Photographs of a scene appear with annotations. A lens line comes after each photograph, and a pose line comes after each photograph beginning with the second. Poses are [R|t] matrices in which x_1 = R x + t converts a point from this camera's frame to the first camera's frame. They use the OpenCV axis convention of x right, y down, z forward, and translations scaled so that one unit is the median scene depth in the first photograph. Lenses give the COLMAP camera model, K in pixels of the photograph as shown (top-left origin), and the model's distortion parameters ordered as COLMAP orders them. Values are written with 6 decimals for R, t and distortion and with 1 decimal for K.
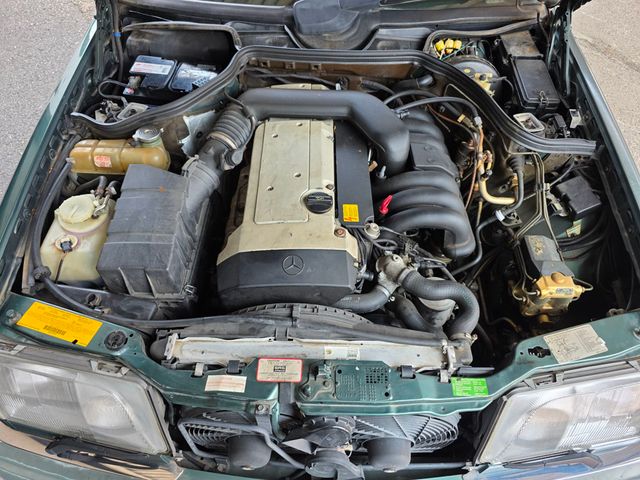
lens RADIAL K [[435.0, 0, 320.9], [0, 435.0, 242.5], [0, 0, 1]] dist [0.040989, -0.041762]
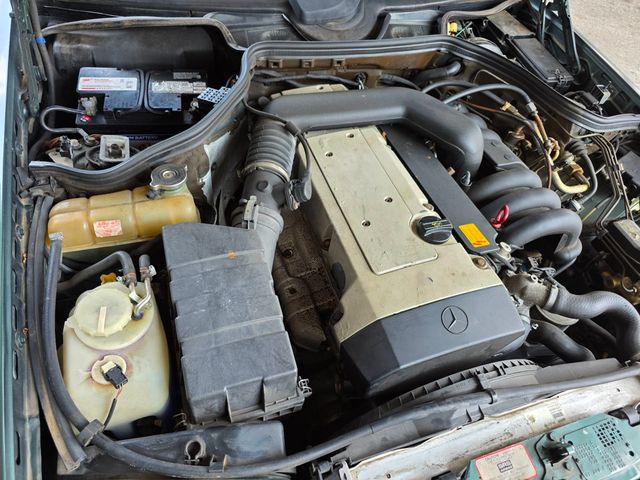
lens RADIAL K [[435.0, 0, 320.9], [0, 435.0, 242.5], [0, 0, 1]] dist [0.040989, -0.041762]
pose [[0.937145, -0.196825, 0.288131, -0.369512], [0.194910, 0.980174, 0.035620, -0.118634], [-0.289429, 0.022778, 0.956928, 0.258813]]
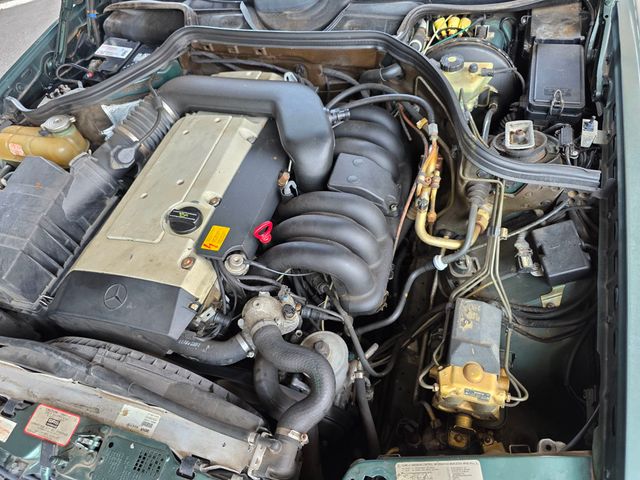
lens RADIAL K [[435.0, 0, 320.9], [0, 435.0, 242.5], [0, 0, 1]] dist [0.040989, -0.041762]
pose [[0.954904, 0.126468, -0.268633, 0.397535], [-0.117221, 0.991833, 0.050258, -0.104377], [0.272795, -0.016502, 0.961931, 0.242687]]
